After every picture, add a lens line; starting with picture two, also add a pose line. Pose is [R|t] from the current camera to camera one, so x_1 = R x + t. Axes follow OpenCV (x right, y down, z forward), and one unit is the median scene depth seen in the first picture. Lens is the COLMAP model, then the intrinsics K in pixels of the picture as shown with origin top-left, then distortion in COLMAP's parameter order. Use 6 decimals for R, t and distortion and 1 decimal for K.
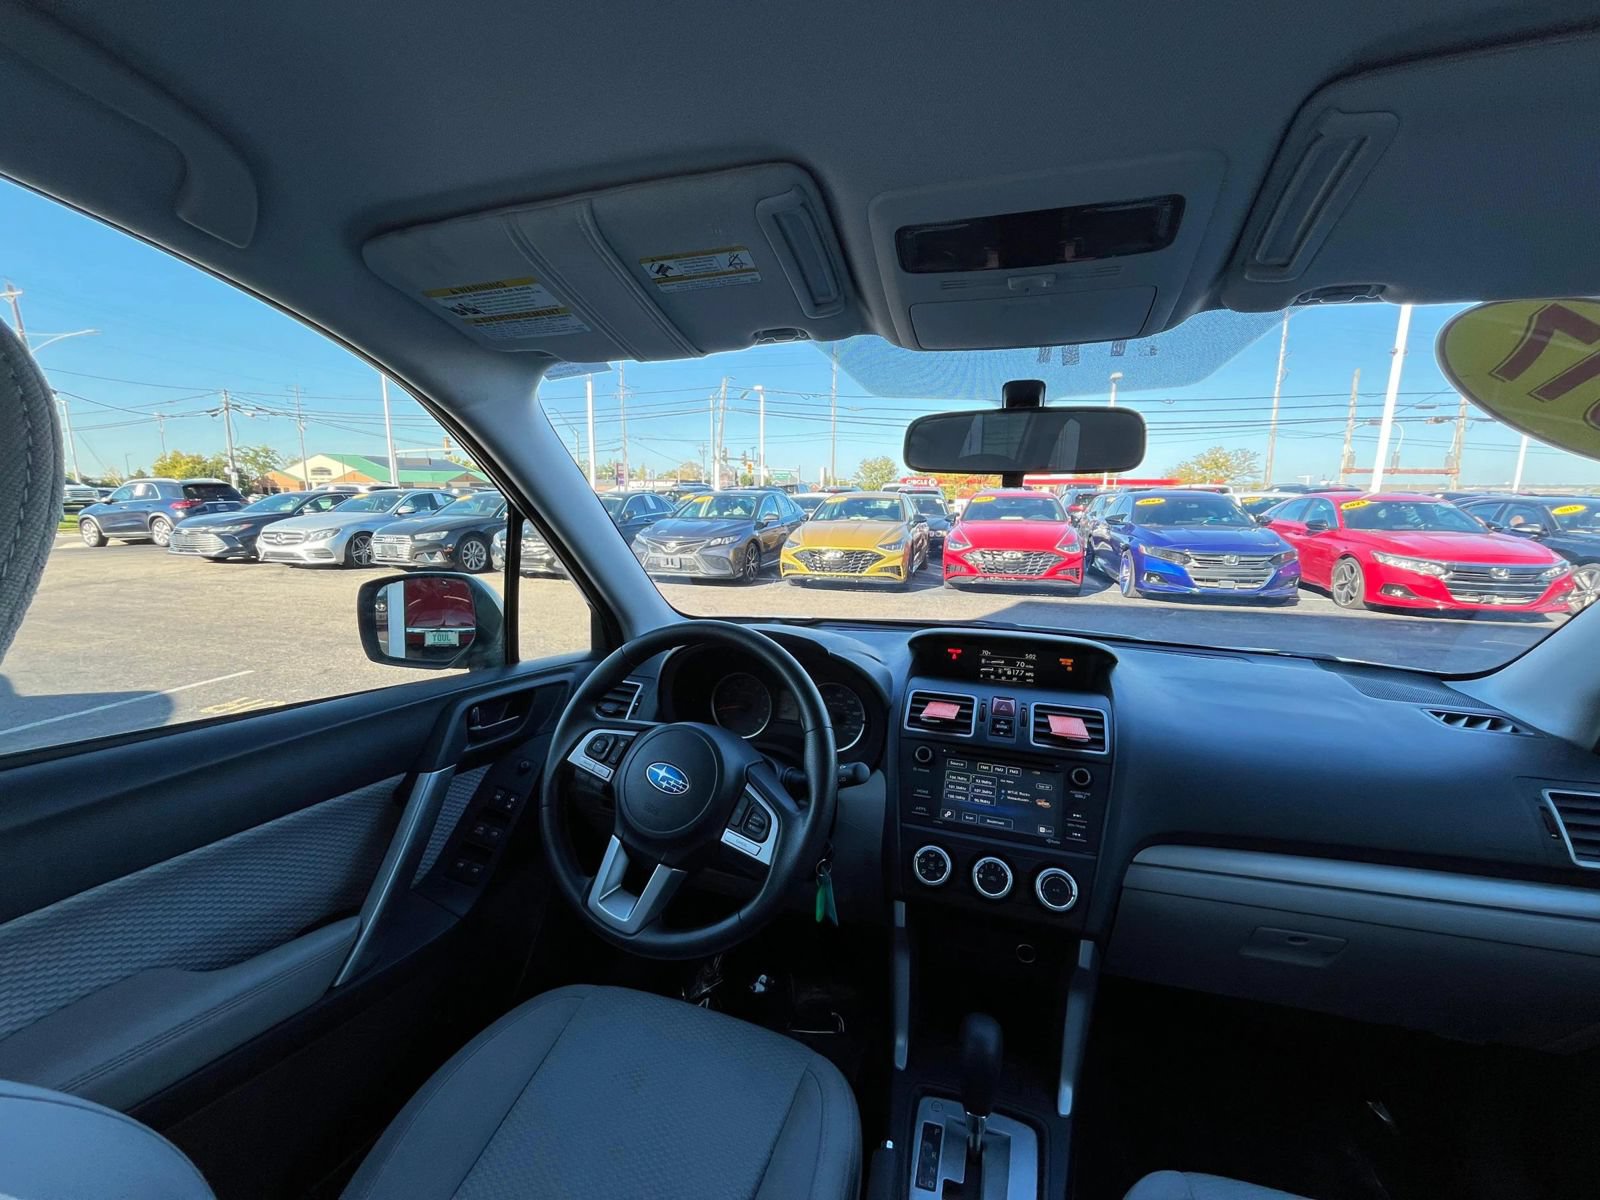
lens RADIAL K [[648.0, 0, 797.6], [0, 648.0, 596.7], [0, 0, 1]] dist [-0.001081, -0.000783]
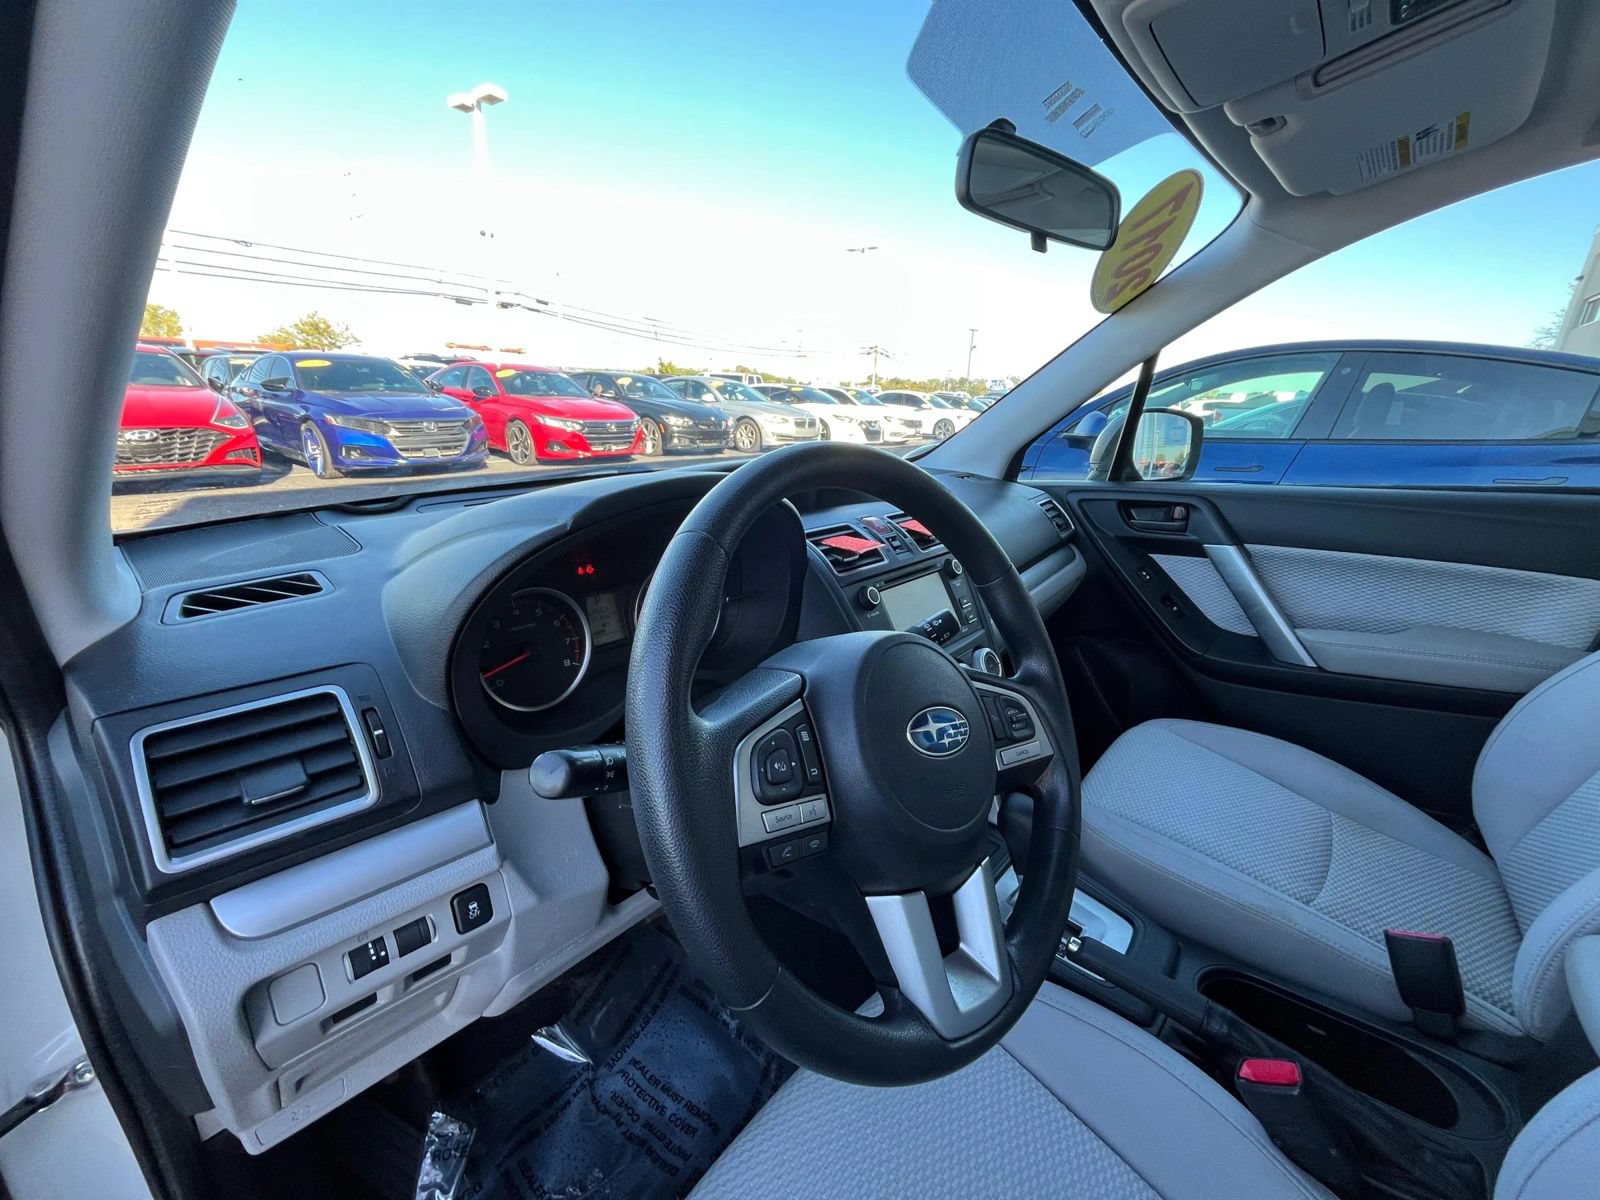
lens RADIAL K [[648.0, 0, 797.6], [0, 648.0, 596.7], [0, 0, 1]] dist [-0.001081, -0.000783]
pose [[0.377546, -0.275716, 0.883991, -0.588010], [0.107827, 0.961239, 0.253757, 0.019866], [-0.919691, -0.000487, 0.392642, 0.762144]]
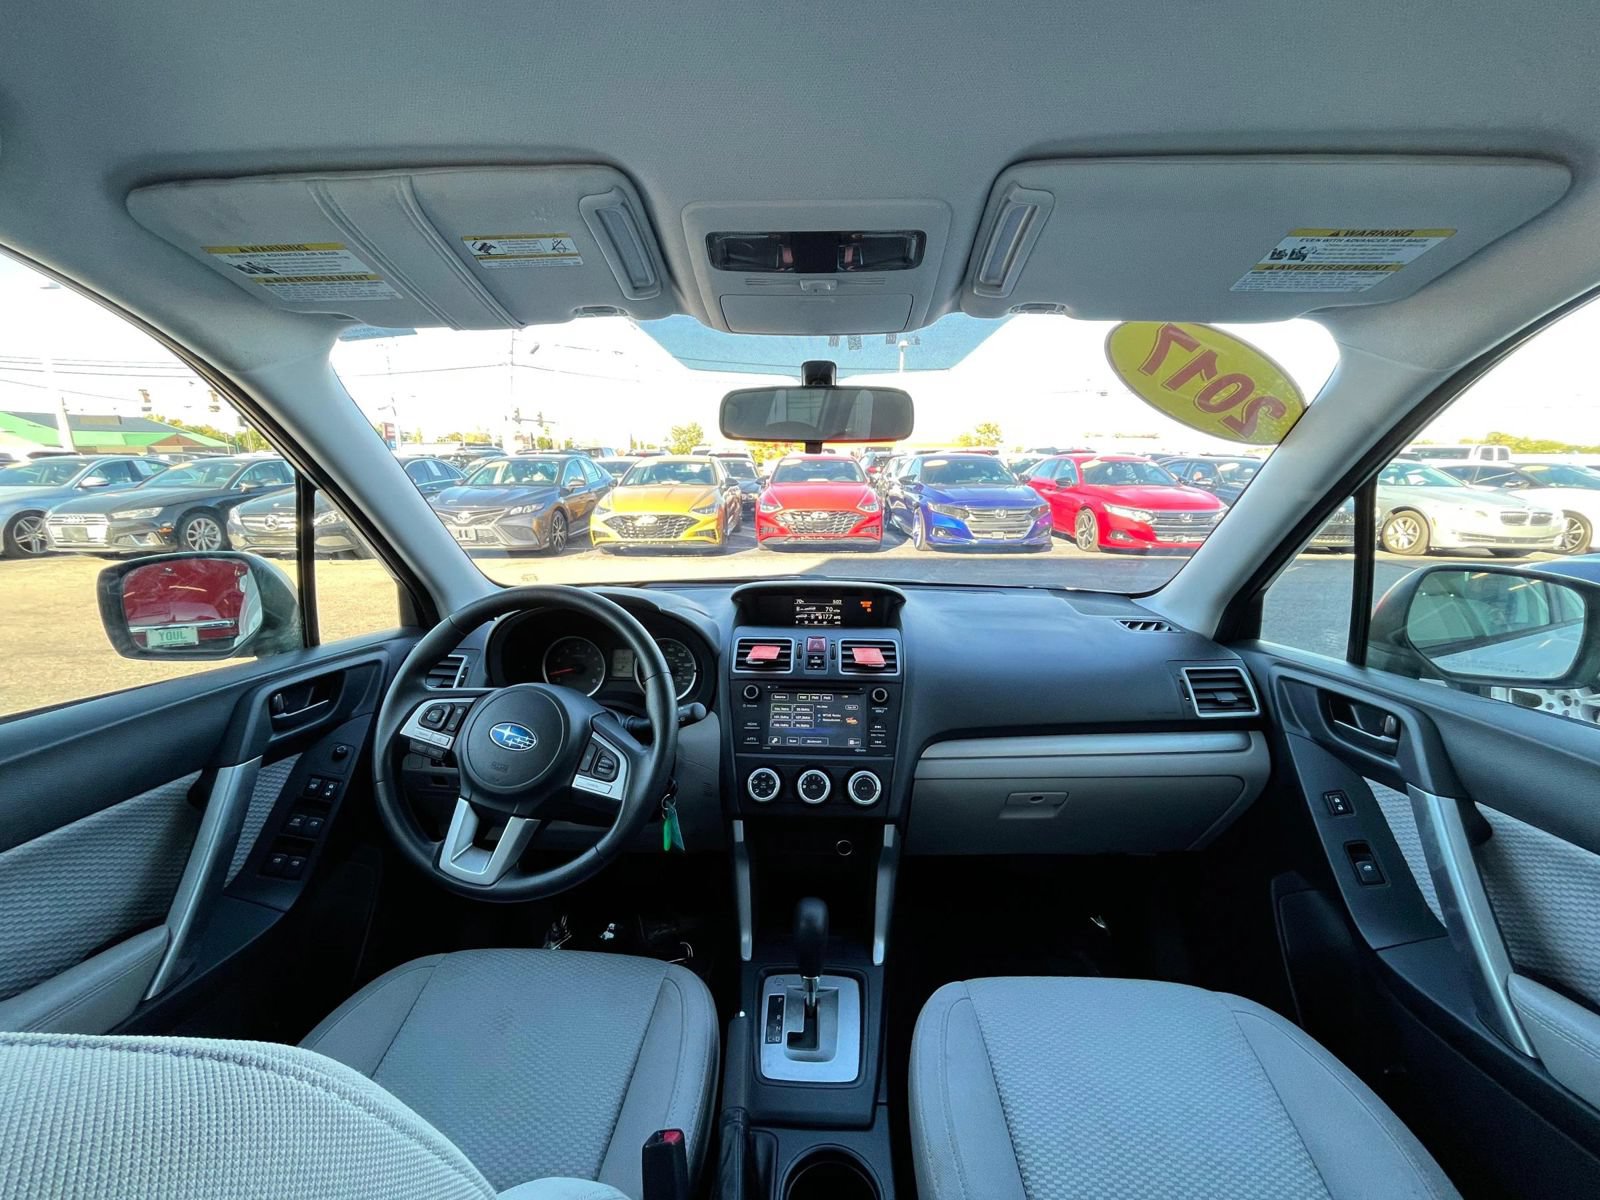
lens RADIAL K [[648.0, 0, 797.6], [0, 648.0, 596.7], [0, 0, 1]] dist [-0.001081, -0.000783]
pose [[0.959214, -0.065123, 0.275078, -0.028268], [0.050001, 0.996845, 0.061640, 0.011606], [-0.278224, -0.045372, 0.959444, -0.101823]]
